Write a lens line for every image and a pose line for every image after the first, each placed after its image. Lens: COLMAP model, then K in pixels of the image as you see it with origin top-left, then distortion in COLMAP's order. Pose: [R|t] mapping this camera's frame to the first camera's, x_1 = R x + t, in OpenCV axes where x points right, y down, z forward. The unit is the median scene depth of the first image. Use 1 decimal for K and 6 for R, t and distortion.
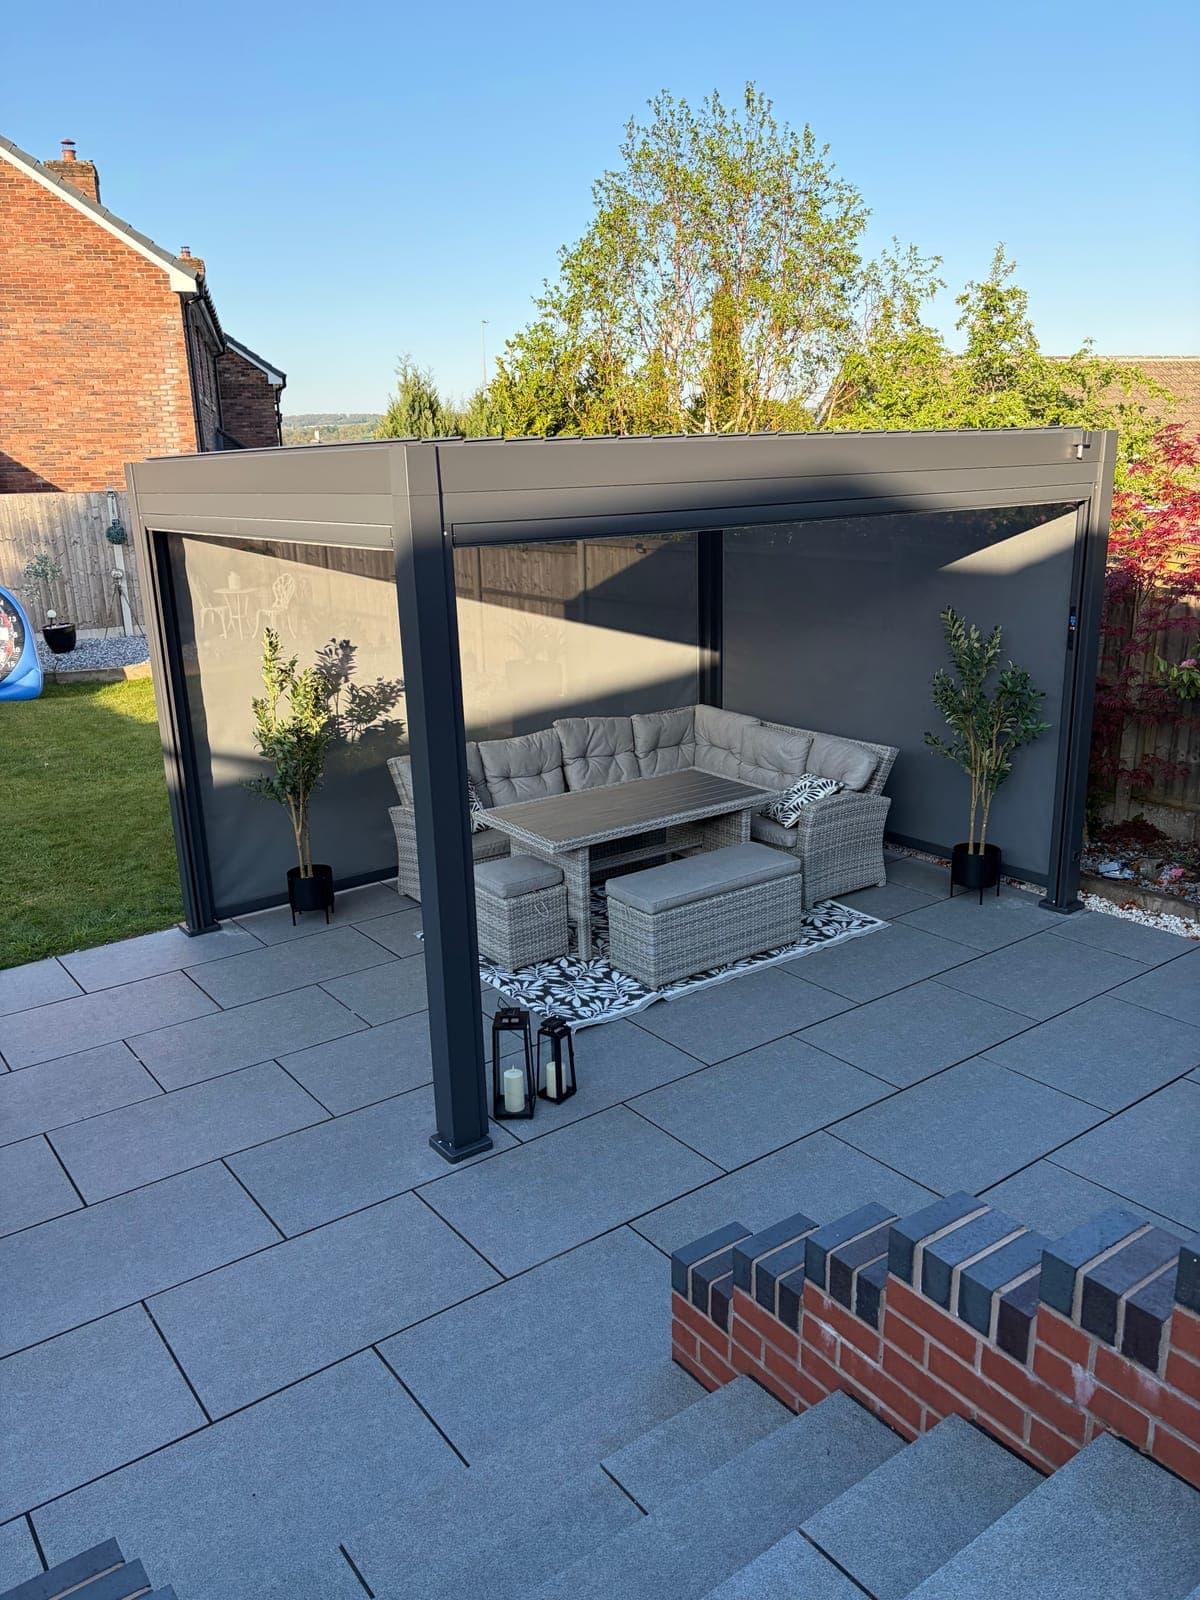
lens RADIAL K [[1212.7, 0, 600.0], [0, 1212.7, 800.0], [0, 0, 1]] dist [-0.039391, 0.034288]
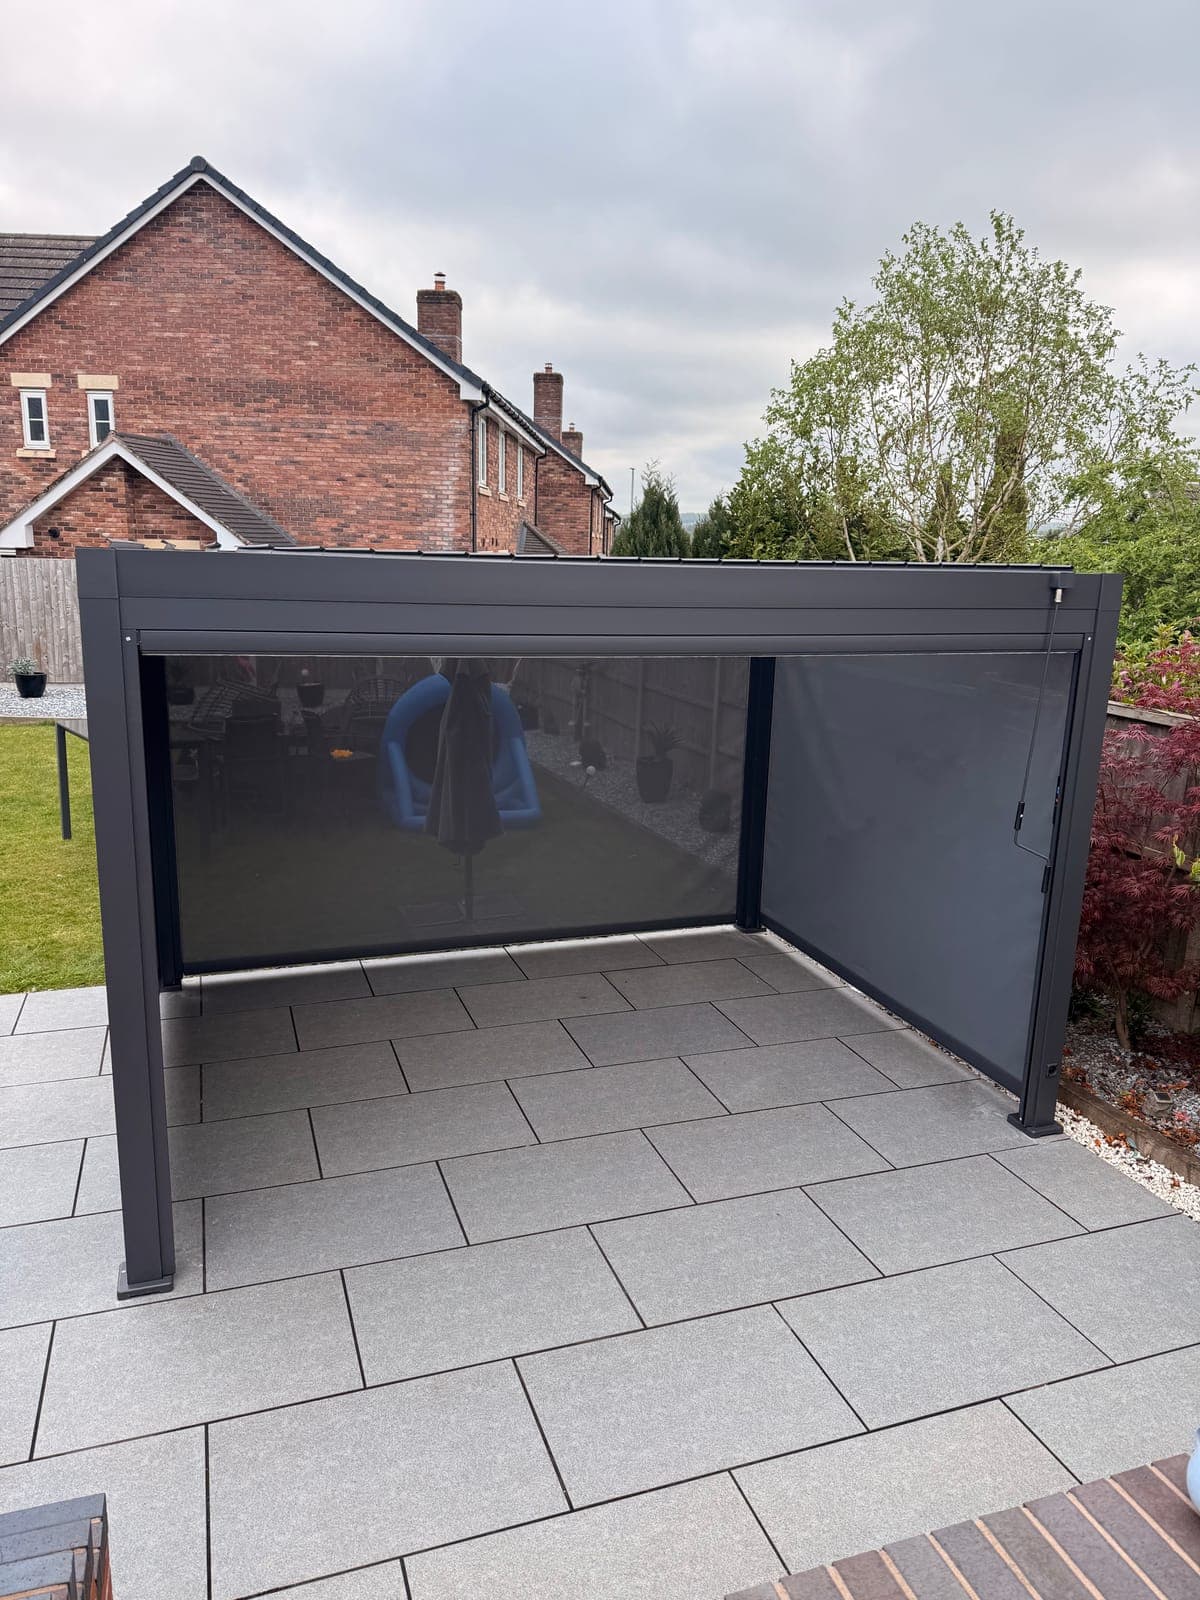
lens RADIAL K [[1113.6, 0, 600.0], [0, 1113.6, 800.0], [0, 0, 1]] dist [0.004100, -0.031755]
pose [[0.954195, 0.114801, -0.276283, 0.104466], [-0.131263, 0.990467, -0.041784, -0.023844], [0.268853, 0.076136, 0.960168, 0.058150]]
